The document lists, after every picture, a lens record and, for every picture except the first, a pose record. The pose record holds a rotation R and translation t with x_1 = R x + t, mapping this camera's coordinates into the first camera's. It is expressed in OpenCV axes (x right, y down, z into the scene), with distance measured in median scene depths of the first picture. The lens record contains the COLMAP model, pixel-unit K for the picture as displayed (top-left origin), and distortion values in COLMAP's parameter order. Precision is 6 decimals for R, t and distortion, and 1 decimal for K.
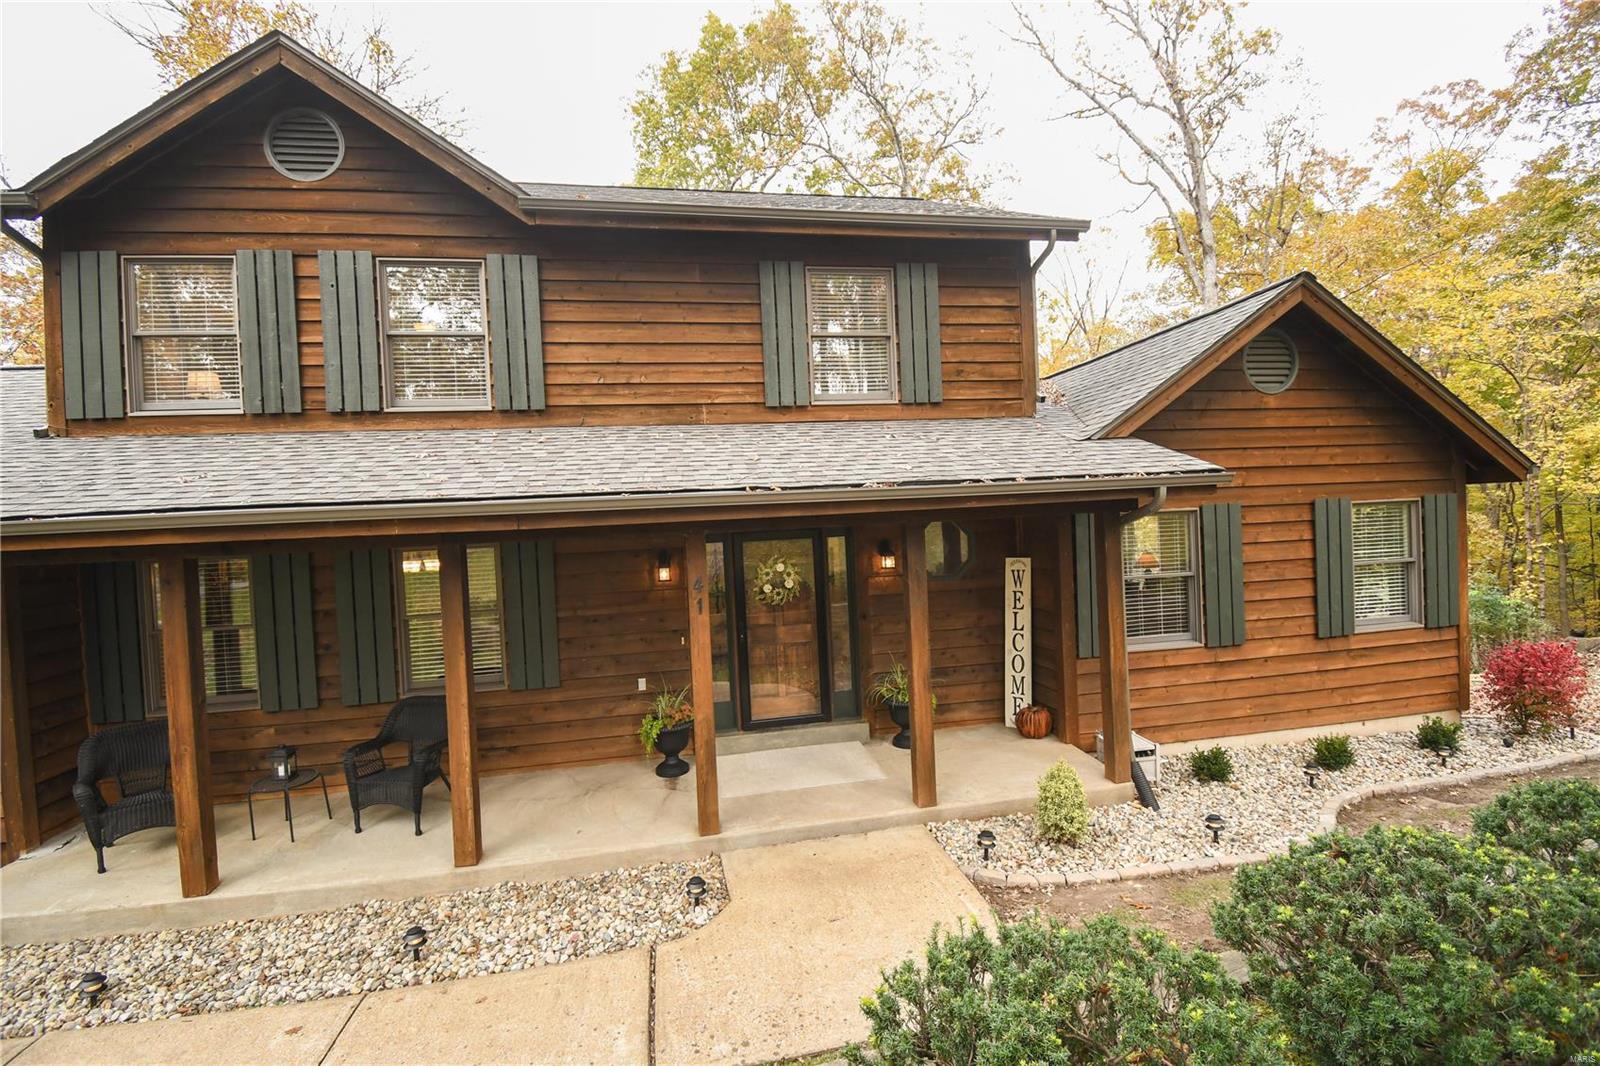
lens RADIAL K [[699.8, 0, 791.9], [0, 699.8, 533.0], [0, 0, 1]] dist [-0.004690, -0.009237]
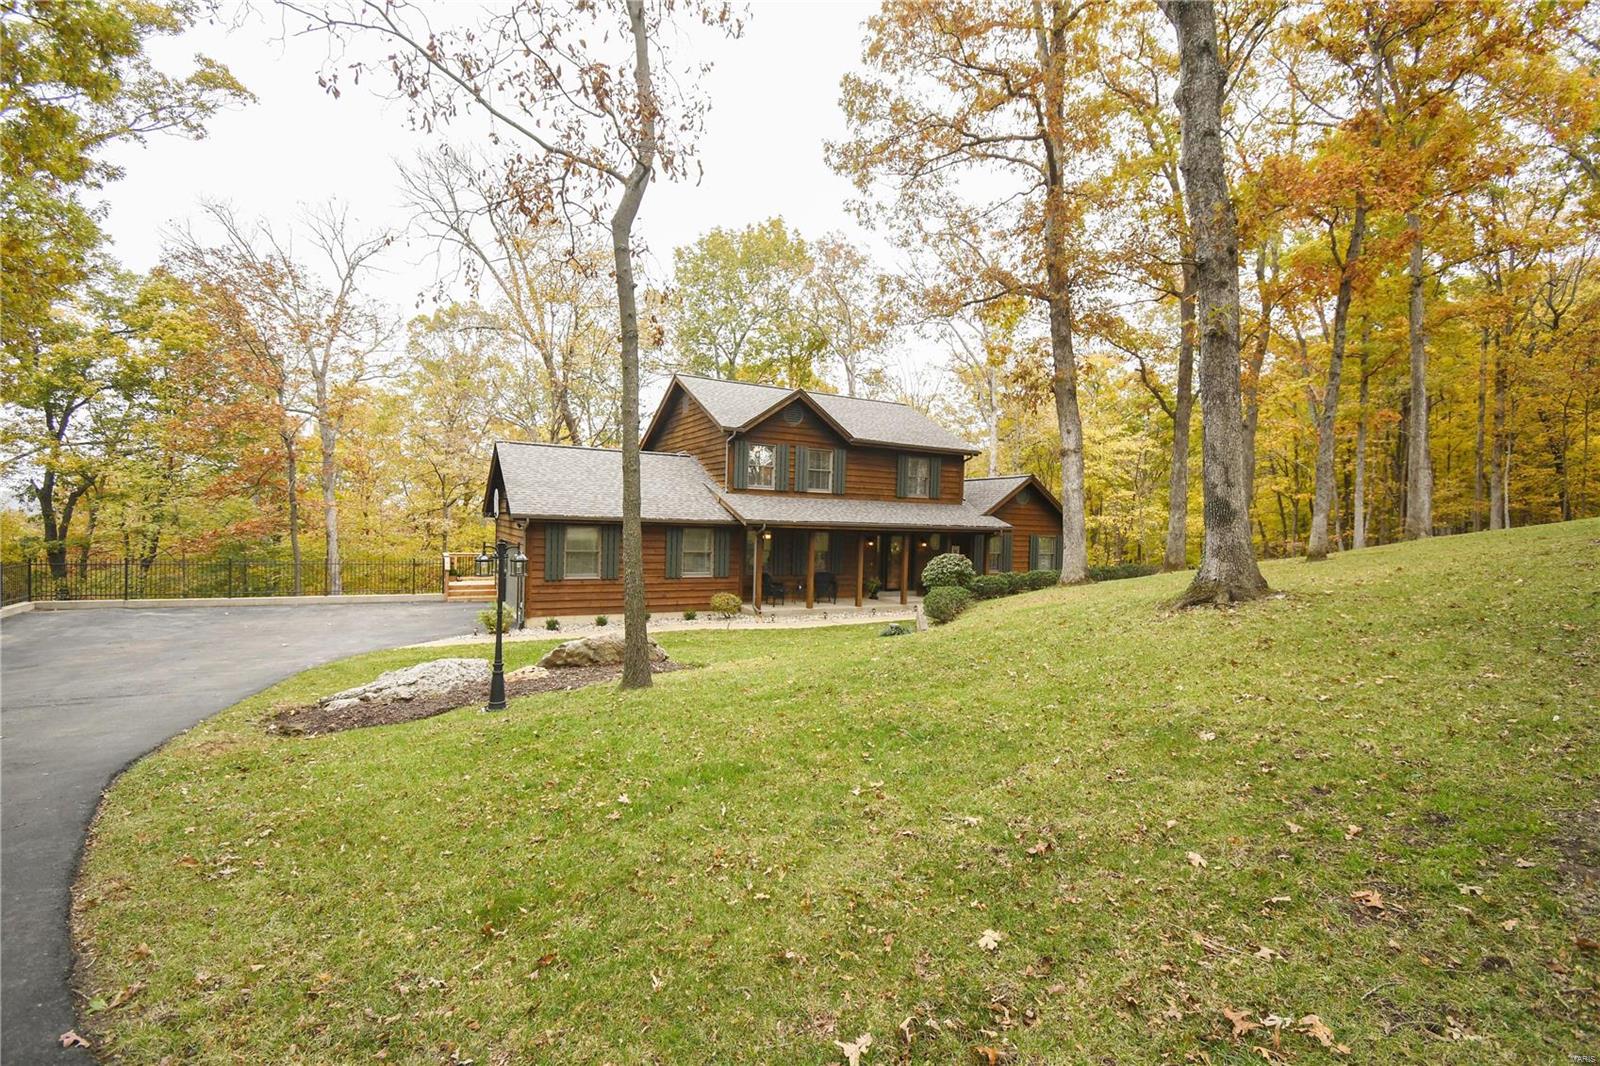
lens RADIAL K [[699.8, 0, 799.5], [0, 699.8, 531.9], [0, 0, 1]] dist [-0.004690, -0.009237]
pose [[0.949307, 0.069725, 0.306520, -1.554219], [-0.066550, 0.997566, -0.020812, 0.094754], [-0.307225, -0.000642, 0.951637, -2.156520]]
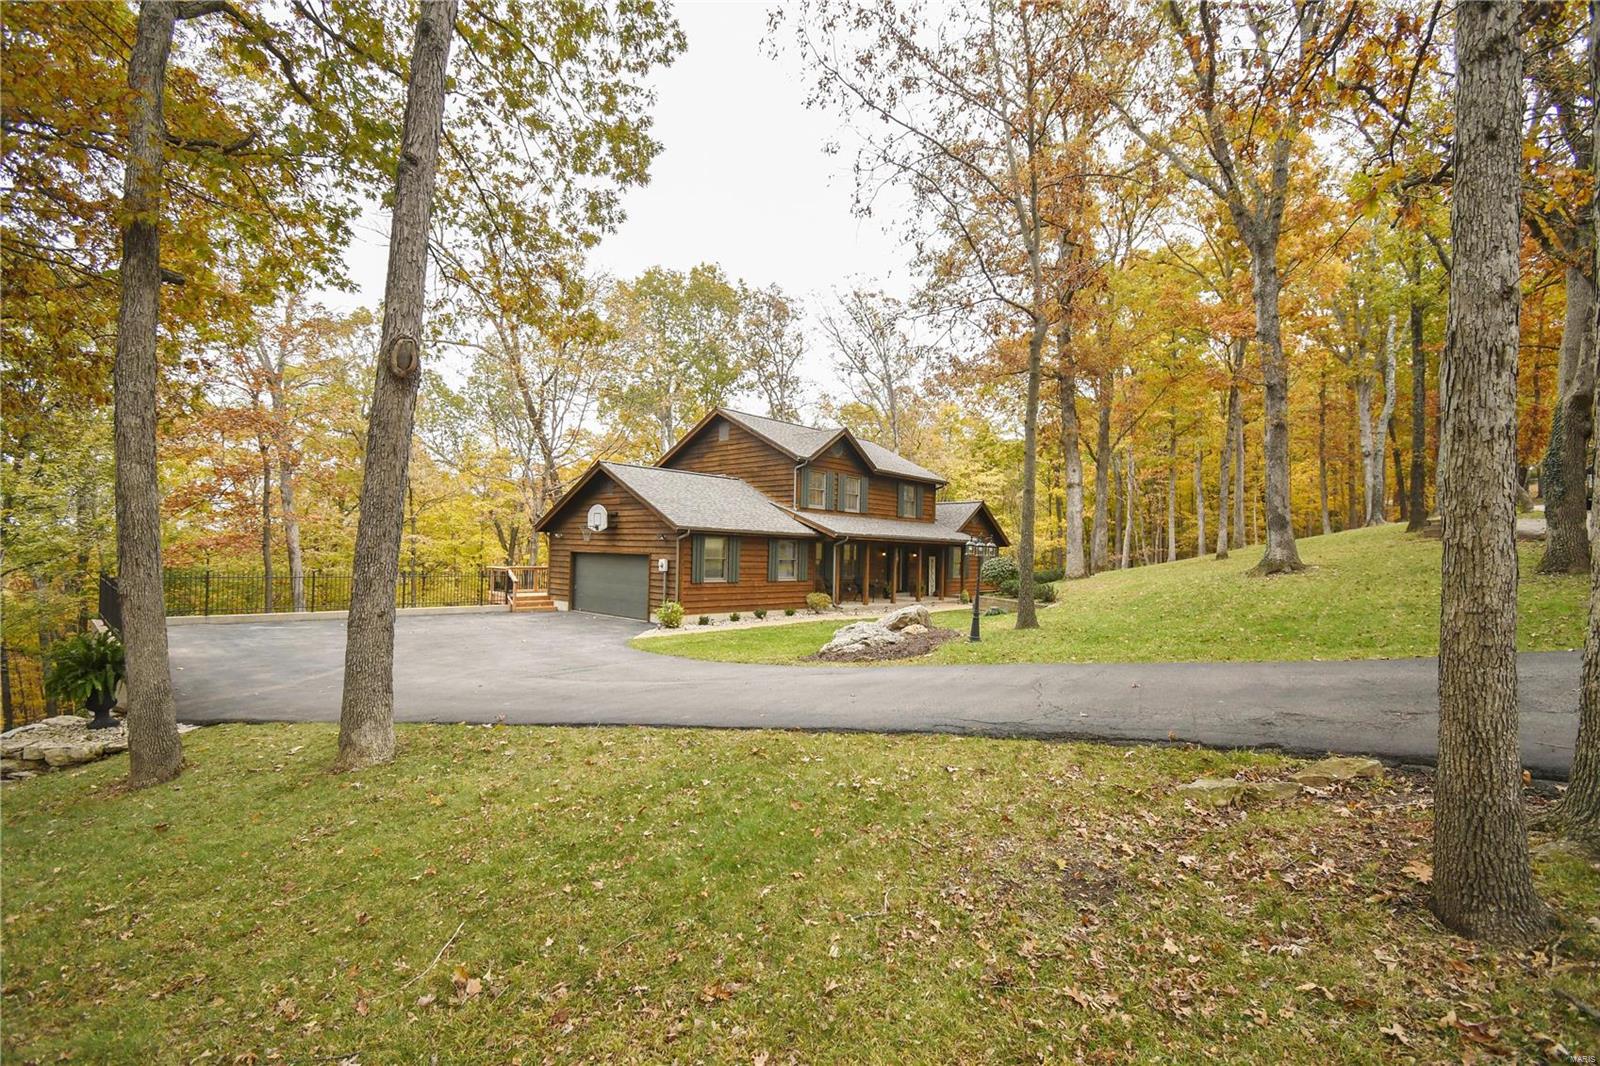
lens RADIAL K [[699.8, 0, 792.3], [0, 699.8, 538.1], [0, 0, 1]] dist [-0.004690, -0.009237]
pose [[0.805548, 0.079986, 0.587108, -3.094922], [-0.050741, 0.996519, -0.066143, 0.267563], [-0.590354, 0.023490, 0.806802, -2.093322]]
